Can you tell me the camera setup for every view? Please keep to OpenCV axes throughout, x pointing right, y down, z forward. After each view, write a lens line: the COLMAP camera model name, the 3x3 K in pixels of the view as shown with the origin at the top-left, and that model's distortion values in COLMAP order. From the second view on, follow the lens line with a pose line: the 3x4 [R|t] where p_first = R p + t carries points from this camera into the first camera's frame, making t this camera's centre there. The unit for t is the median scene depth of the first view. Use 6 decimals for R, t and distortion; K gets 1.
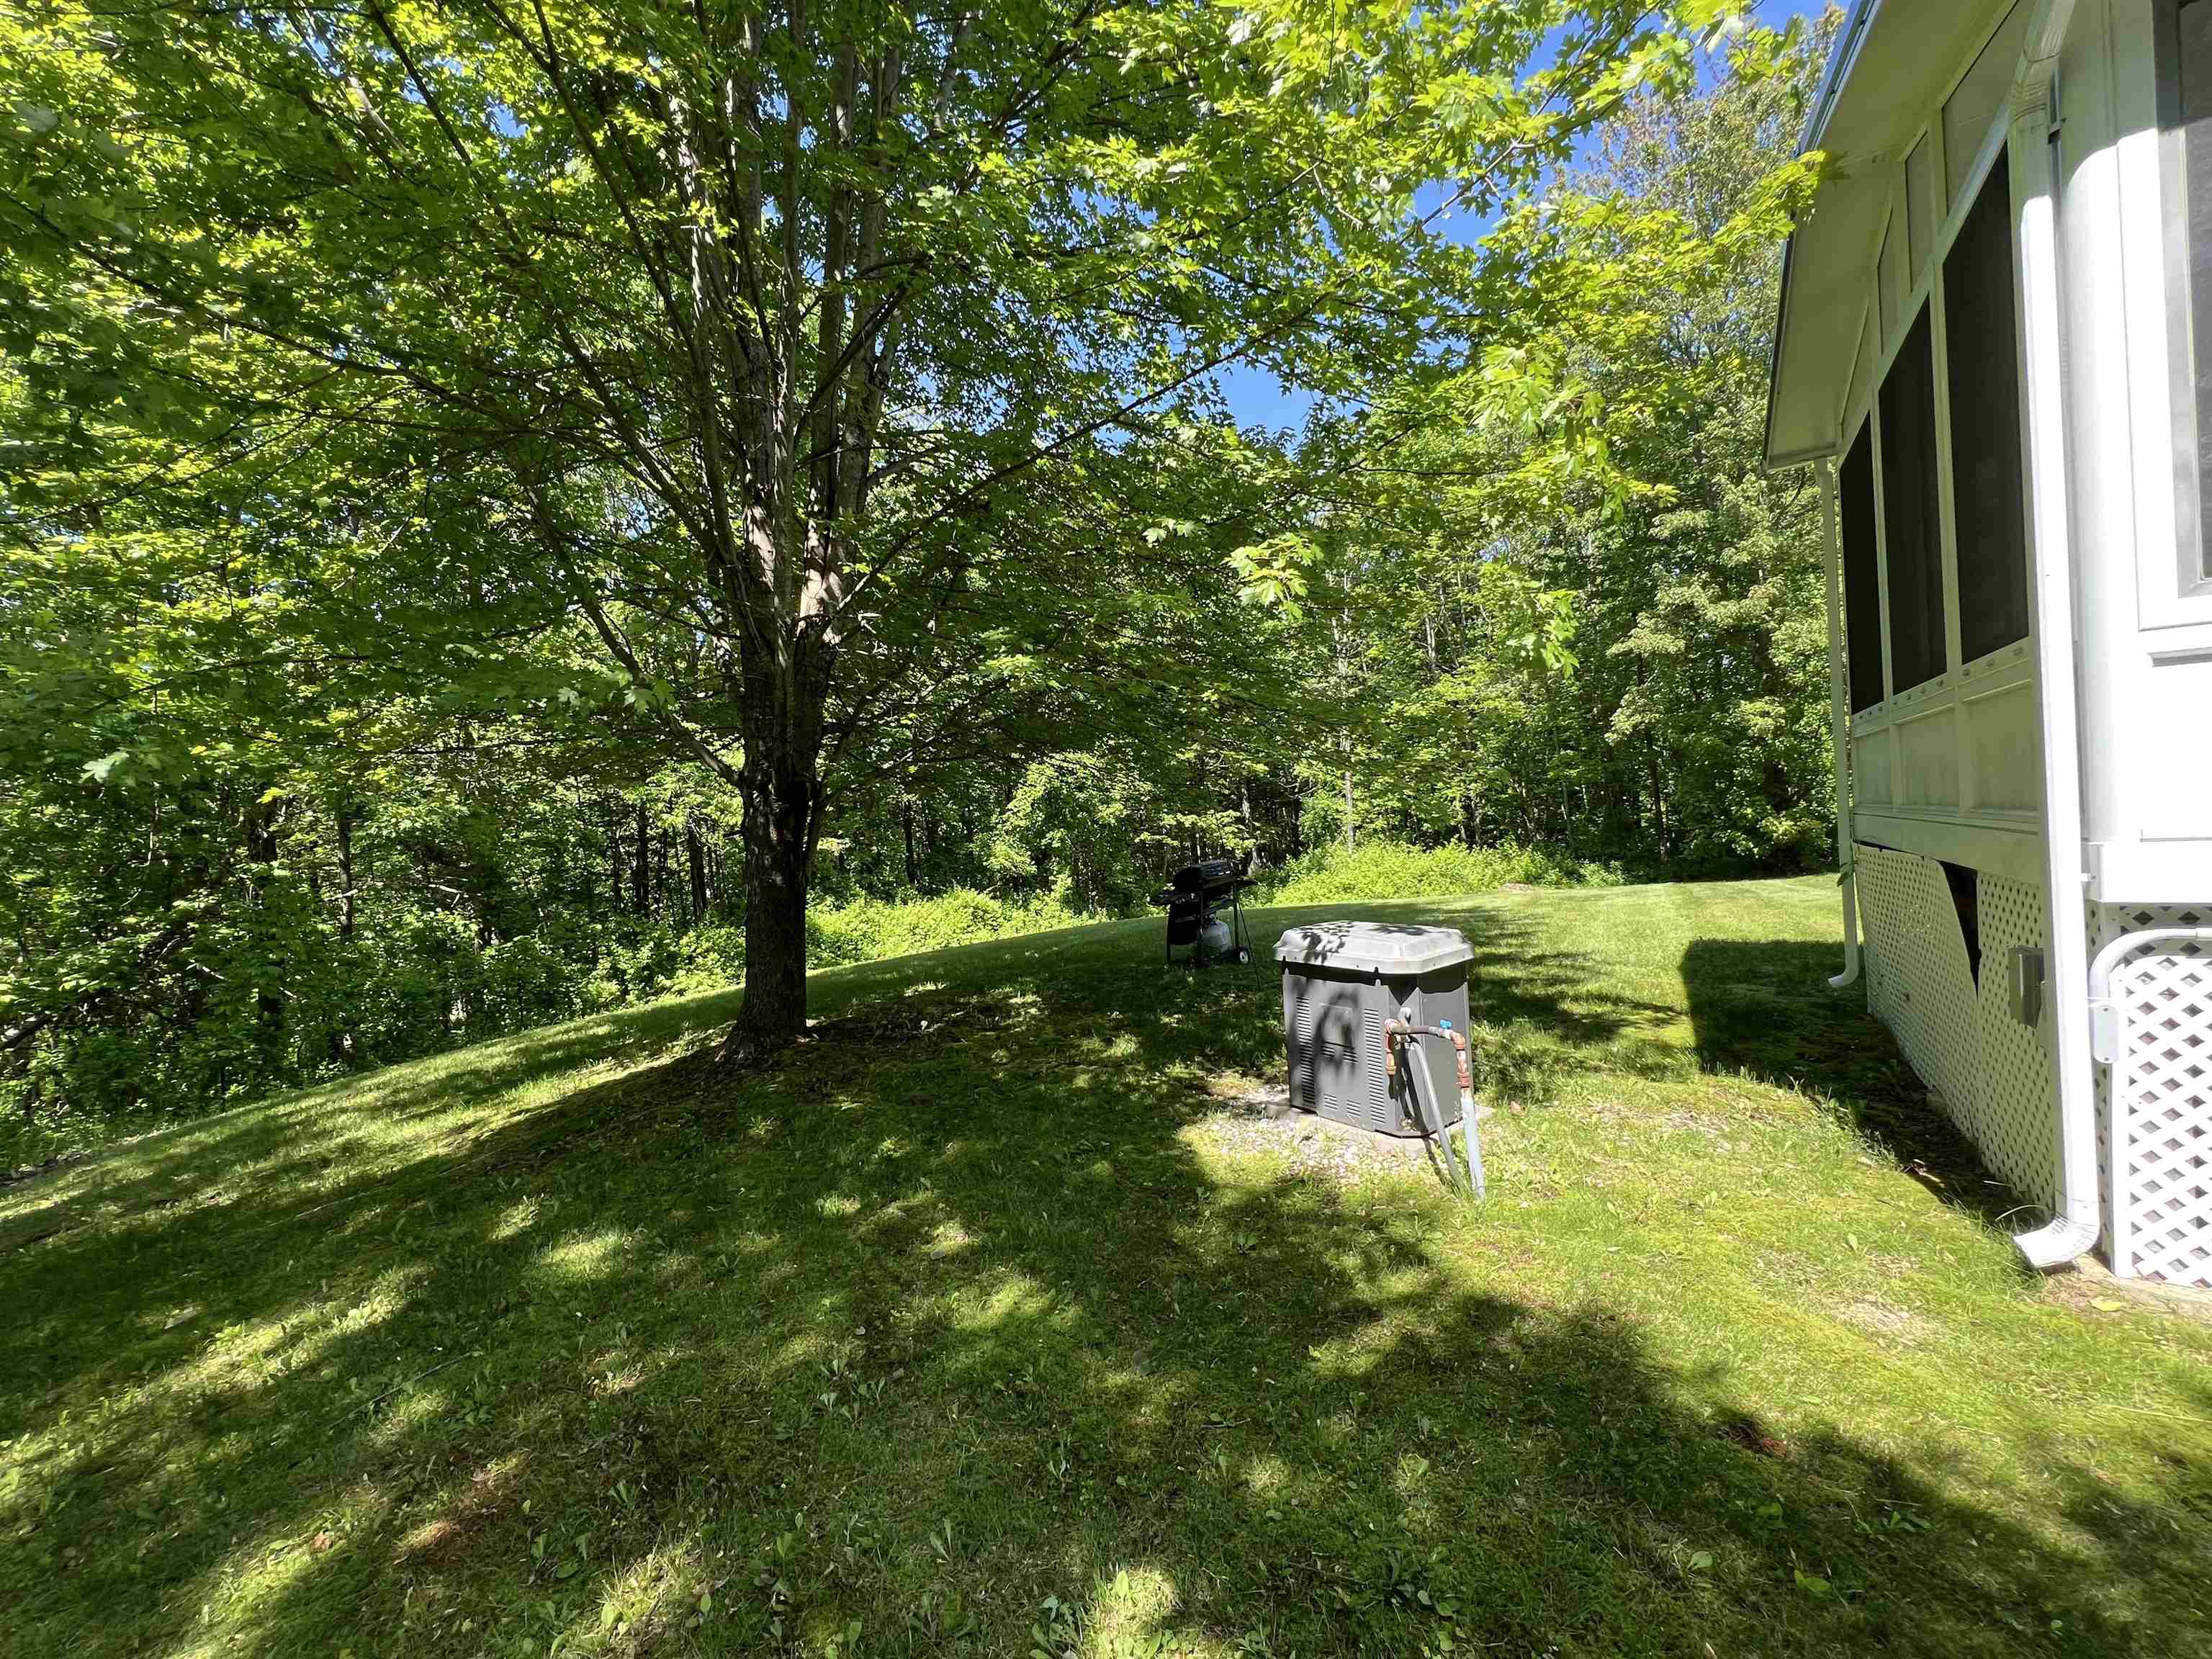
lens RADIAL K [[885.0, 0, 1095.3], [0, 885.0, 827.3], [0, 0, 1]] dist [-0.000747, 0.000296]
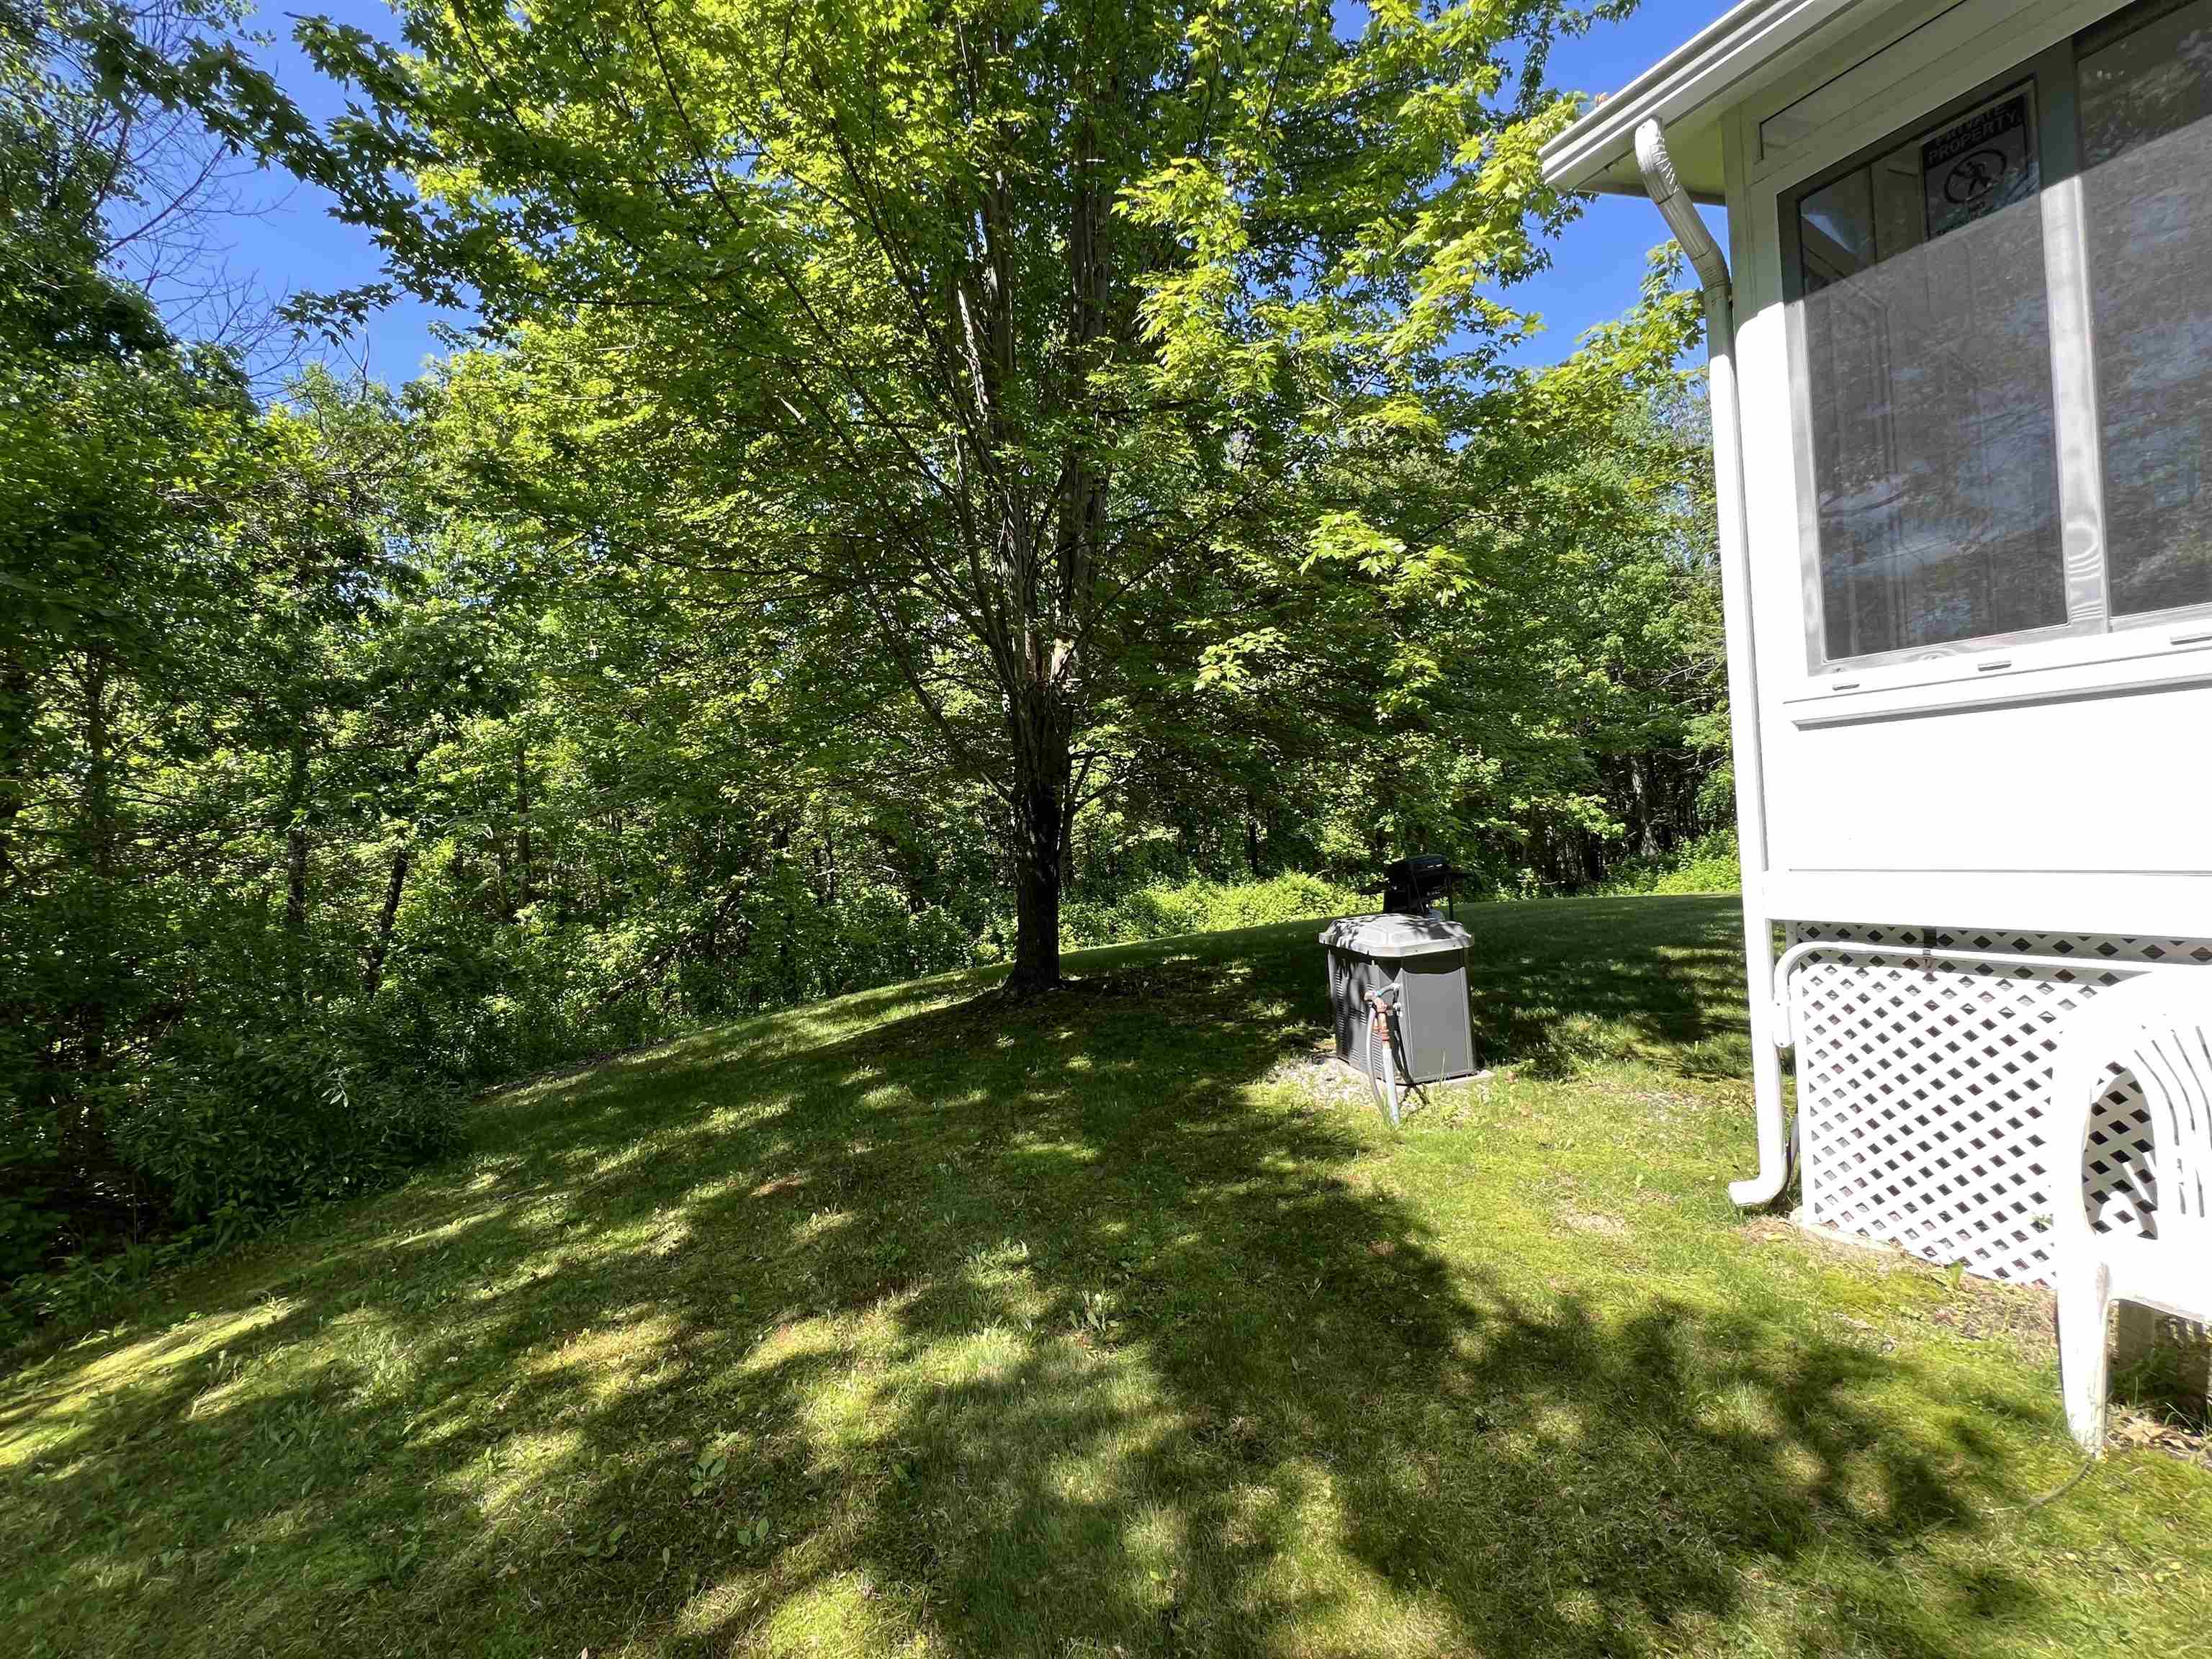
lens RADIAL K [[885.0, 0, 1095.3], [0, 885.0, 827.3], [0, 0, 1]] dist [-0.000747, 0.000296]
pose [[0.908545, -0.009757, -0.417672, 0.109705], [0.019629, 0.999620, 0.019346, -0.012079], [0.417325, -0.025776, 0.908392, -0.073878]]
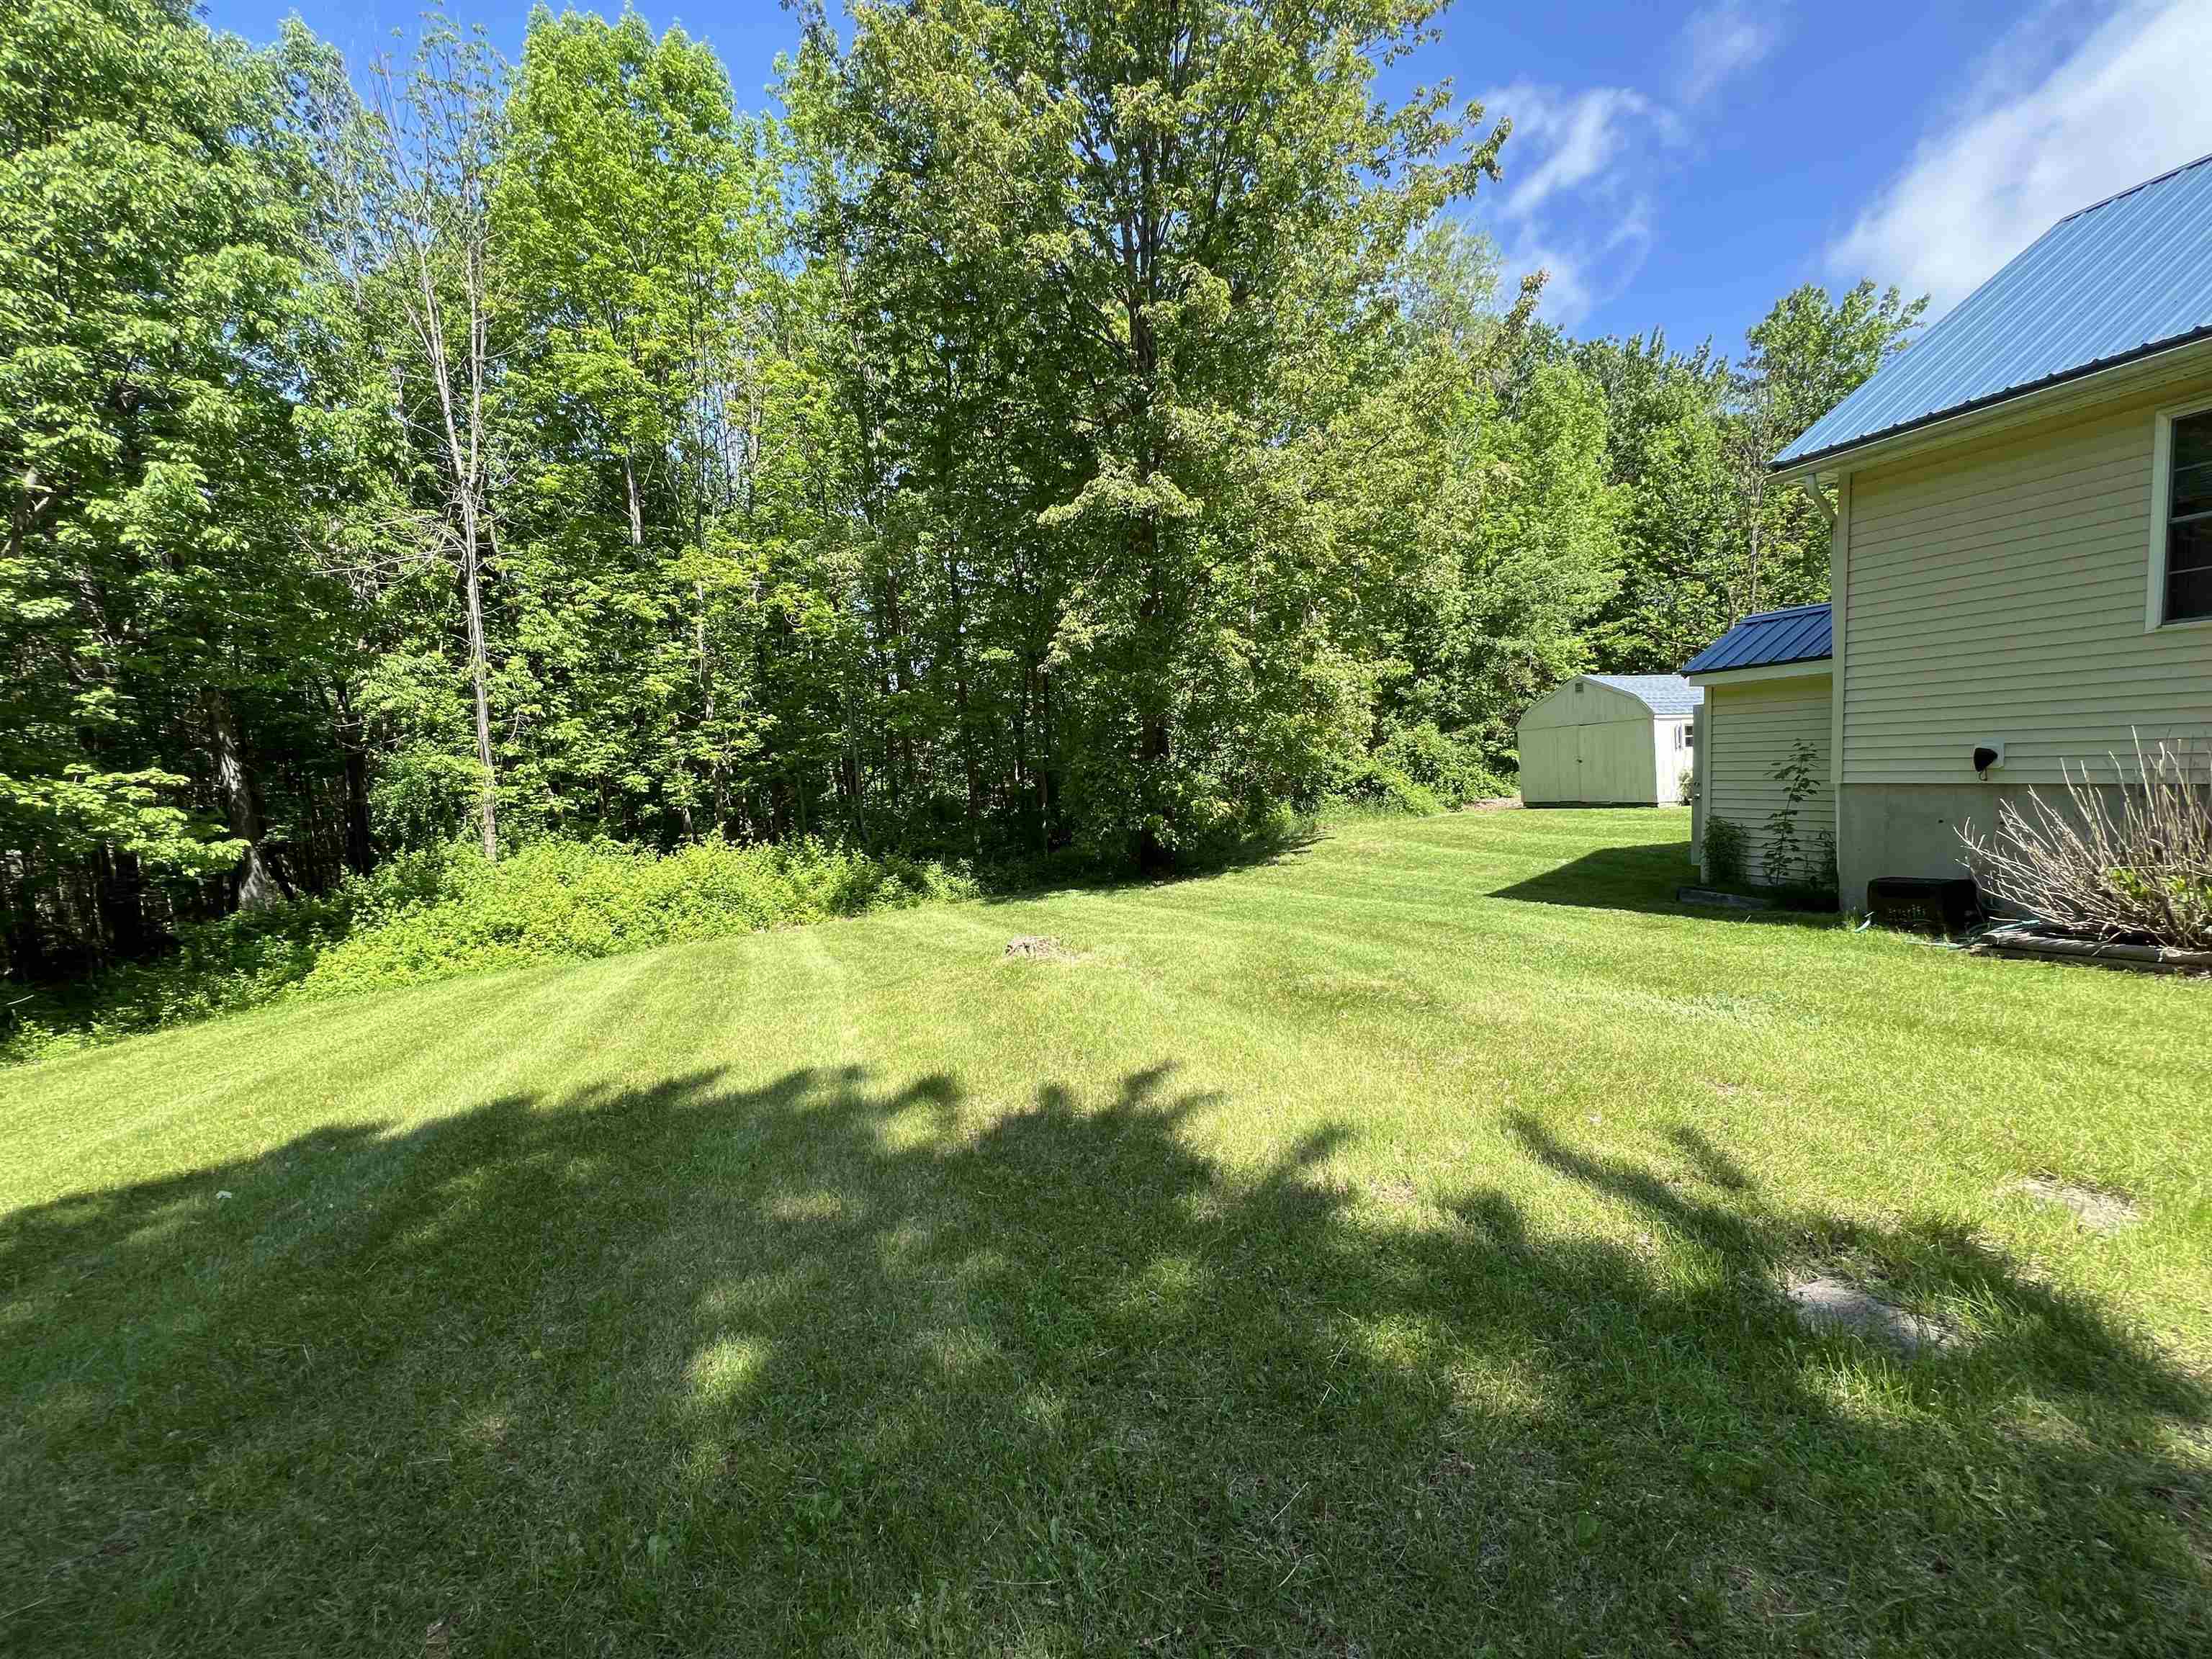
lens RADIAL K [[885.0, 0, 1095.3], [0, 885.0, 827.3], [0, 0, 1]] dist [-0.000747, 0.000296]
pose [[0.600920, -0.021585, 0.799018, 0.147106], [0.001545, 0.999665, 0.025844, -0.004962], [-0.799308, -0.014296, 0.600752, 0.719190]]
